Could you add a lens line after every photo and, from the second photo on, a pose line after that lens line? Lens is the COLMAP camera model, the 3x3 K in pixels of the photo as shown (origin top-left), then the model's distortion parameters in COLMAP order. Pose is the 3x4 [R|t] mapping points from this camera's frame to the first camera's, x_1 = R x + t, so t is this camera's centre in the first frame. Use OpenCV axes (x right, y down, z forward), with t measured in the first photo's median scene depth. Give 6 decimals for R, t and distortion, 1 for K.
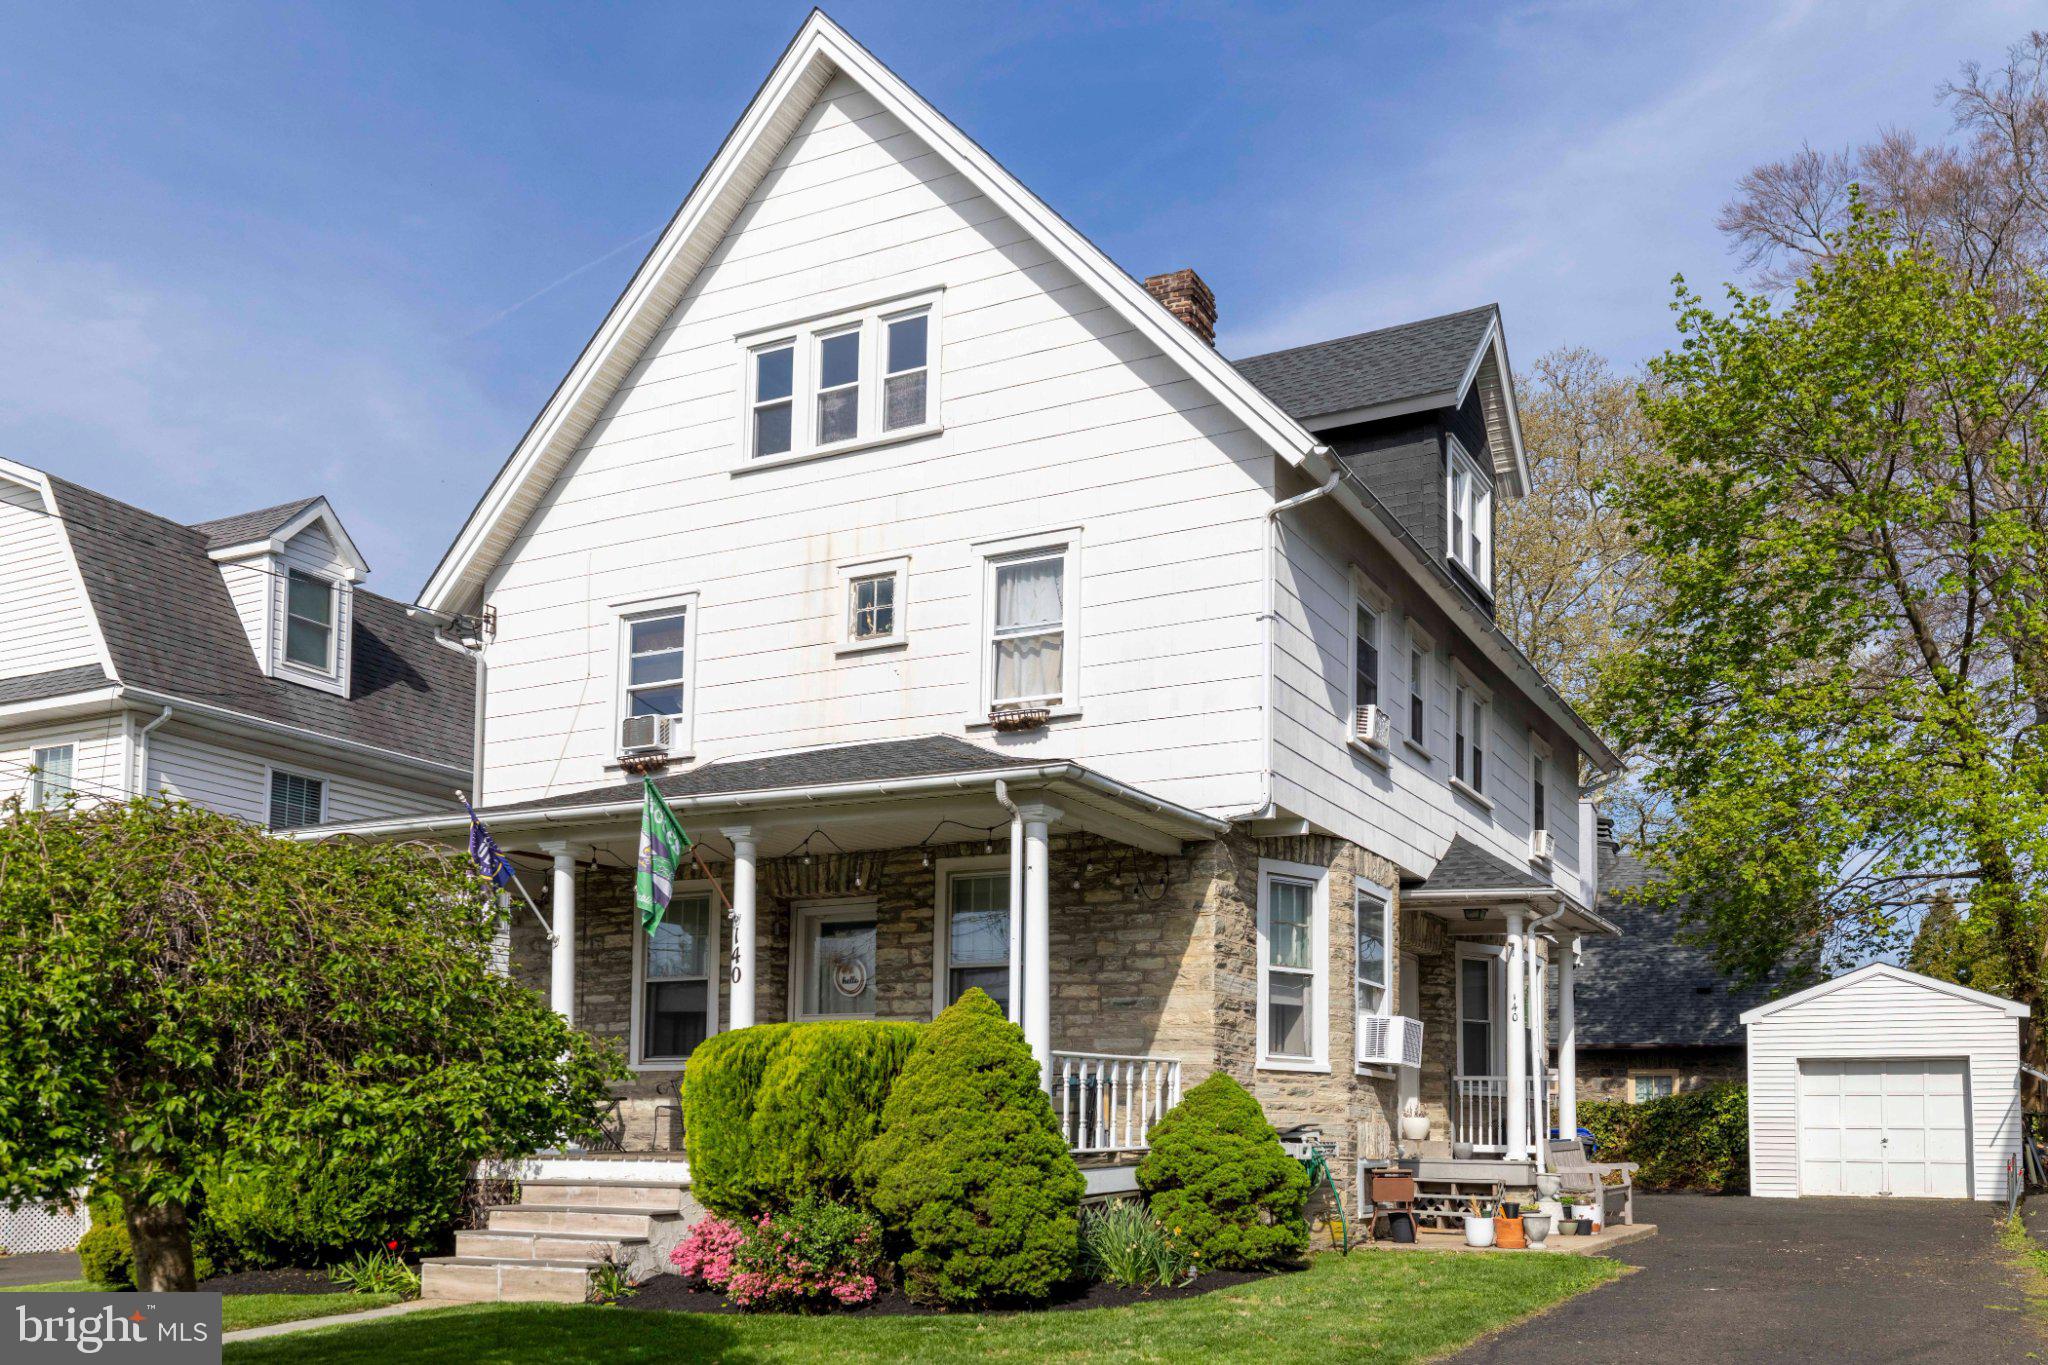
lens RADIAL K [[1724.8, 0, 1024.0], [0, 1724.8, 682.5], [0, 0, 1]] dist [0.009423, 0.003064]
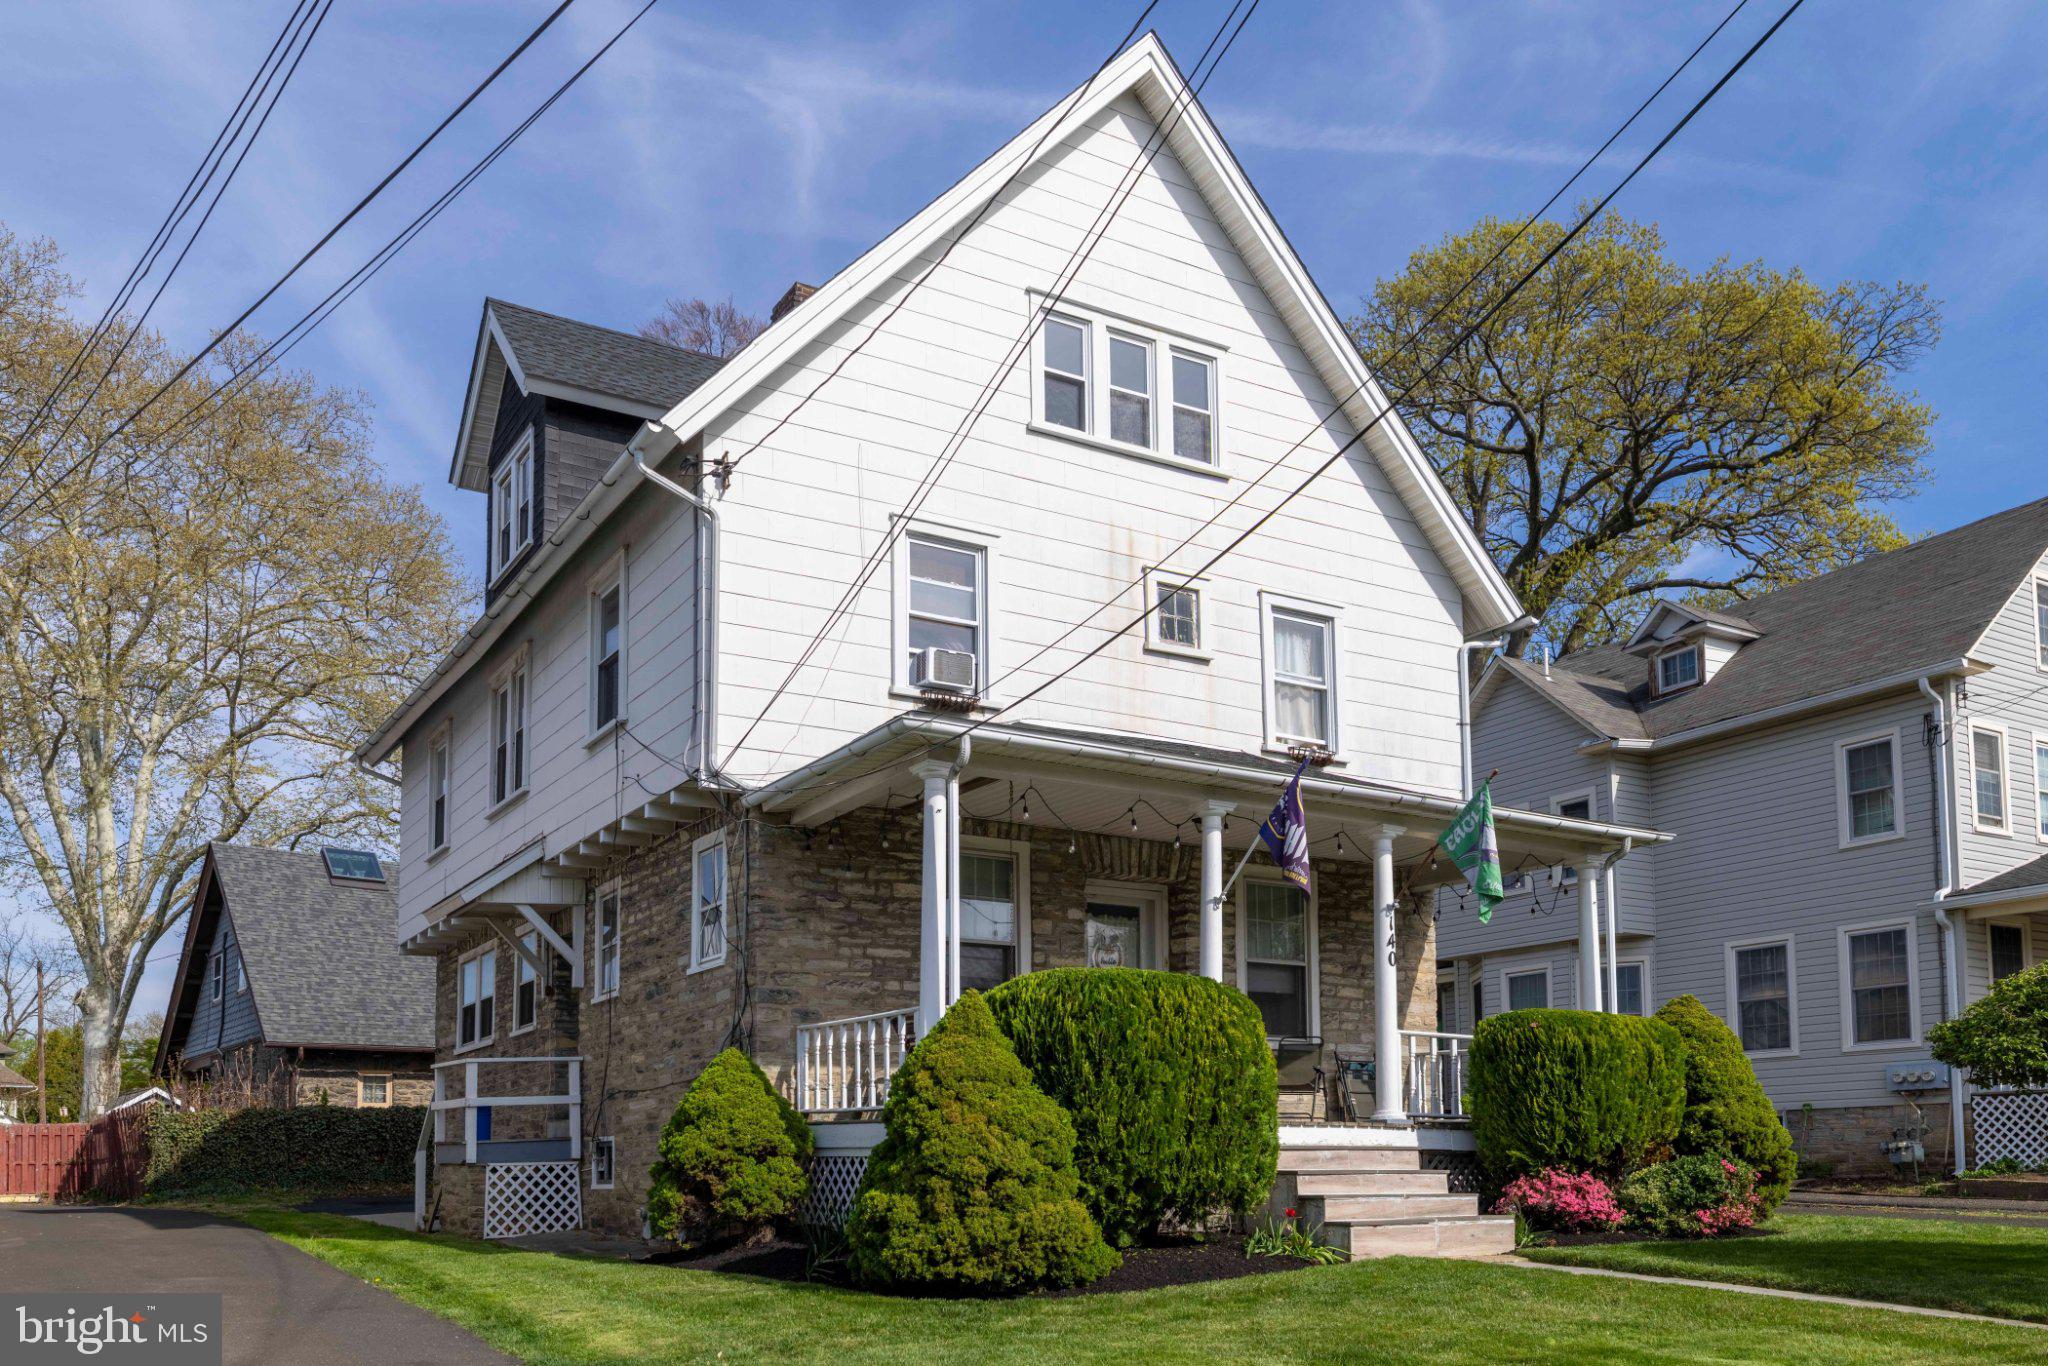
lens RADIAL K [[1667.5, 0, 1024.0], [0, 1667.5, 683.0], [0, 0, 1]] dist [-0.007374, -0.001664]
pose [[0.531512, 0.225594, 0.816457, -0.987197], [-0.212592, 0.968559, -0.129224, 0.152637], [-0.819939, -0.104888, 0.562760, 0.501511]]
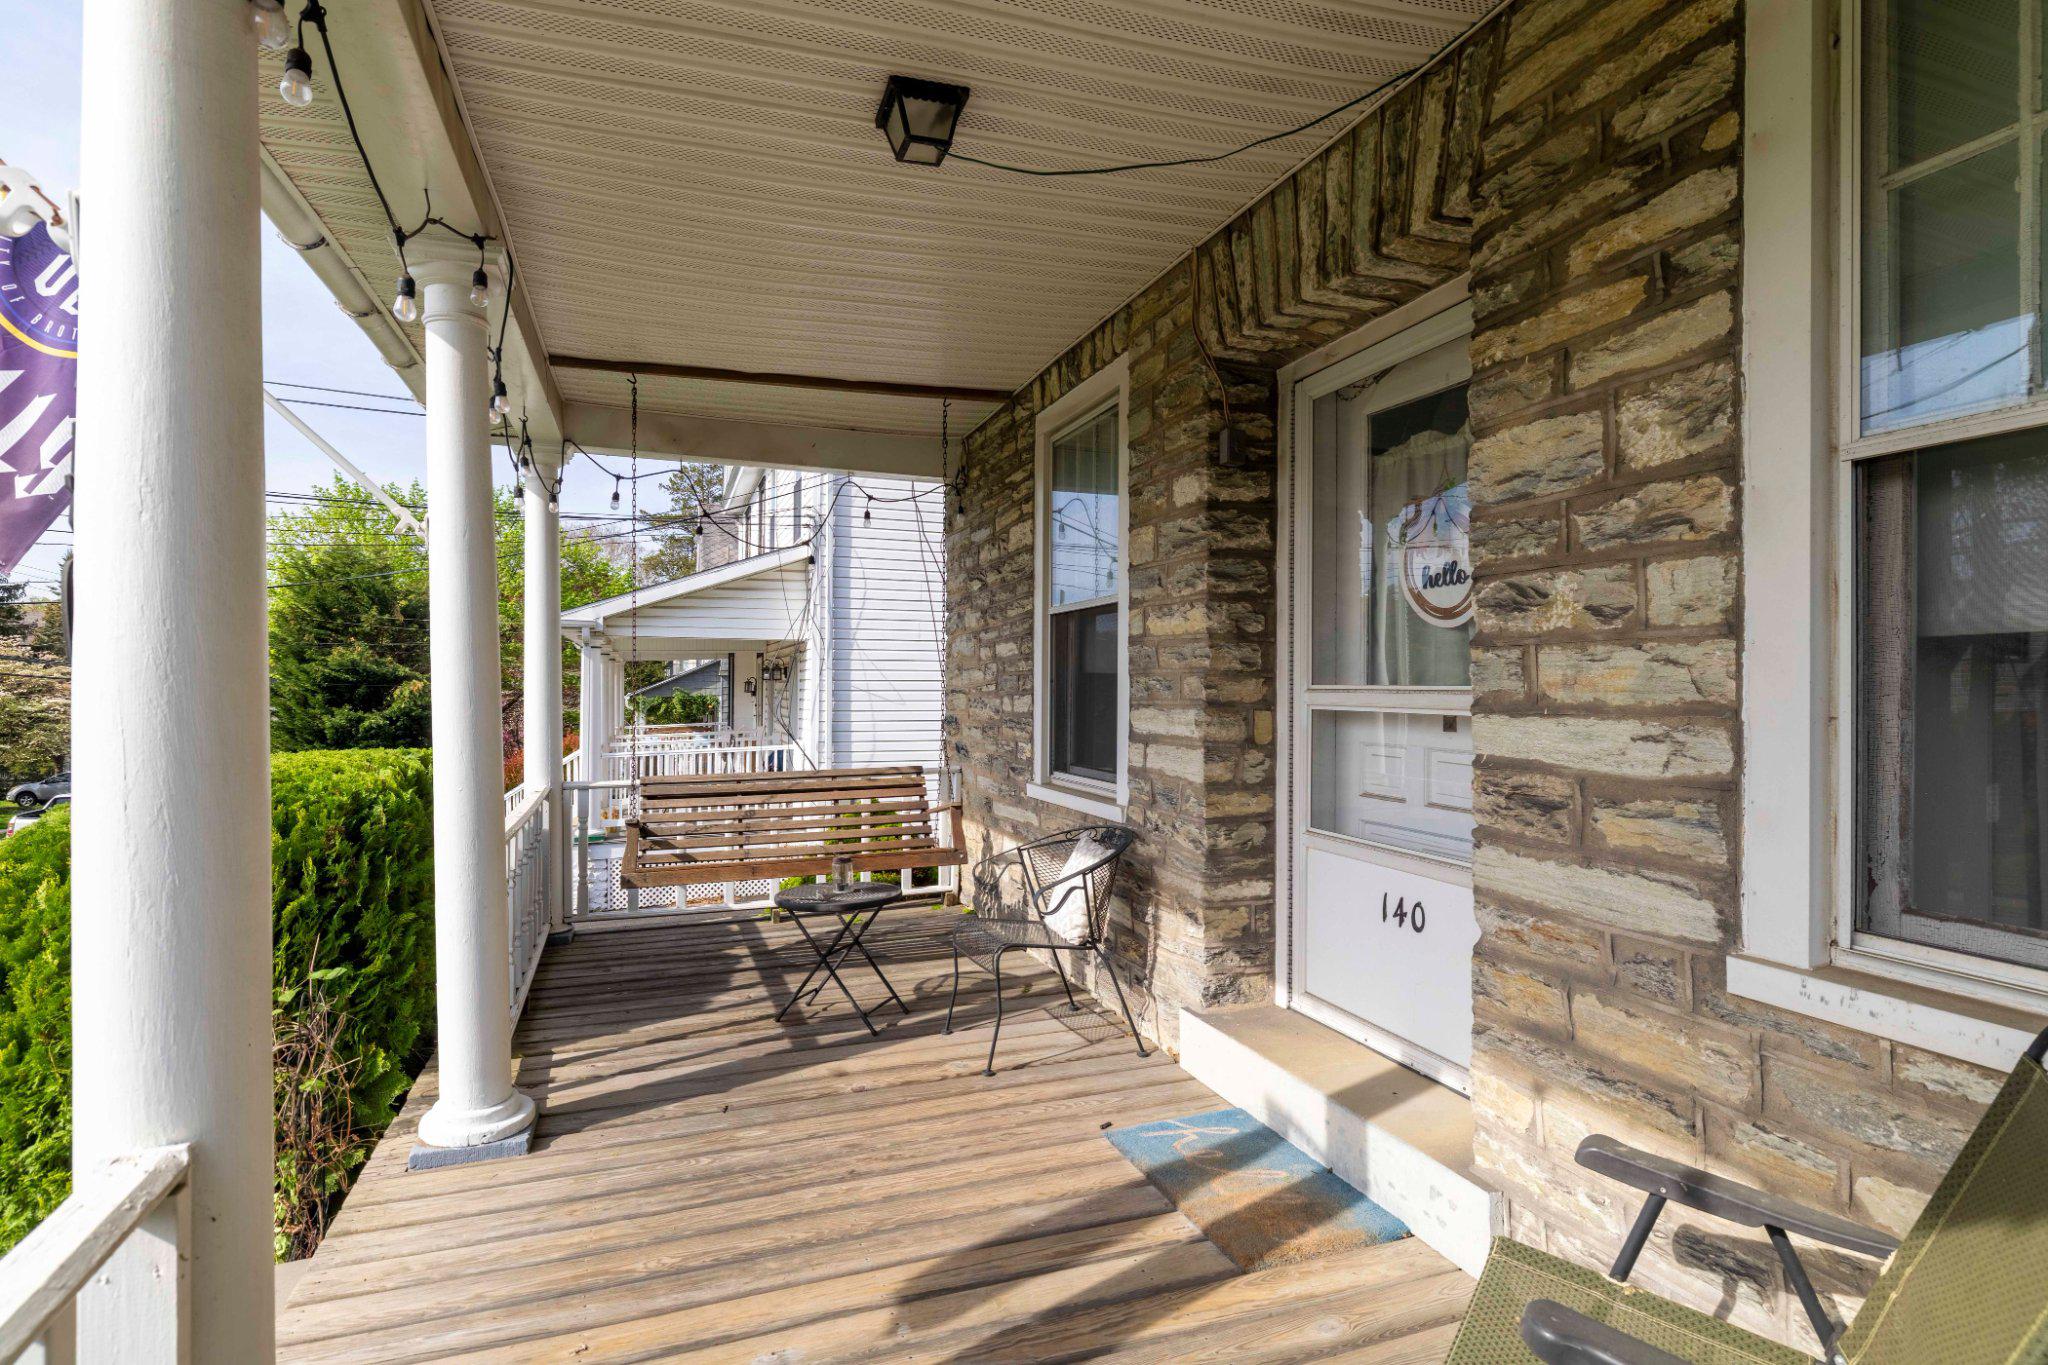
lens RADIAL K [[1002.8, 0, 1024.0], [0, 1002.8, 682.5], [0, 0, 1]] dist [0.000240, 0.000403]
pose [[0.716661, -0.010661, -0.697340, -0.031411], [0.188005, 0.965821, 0.178449, 0.145502], [0.671604, -0.258991, 0.694170, 0.823196]]
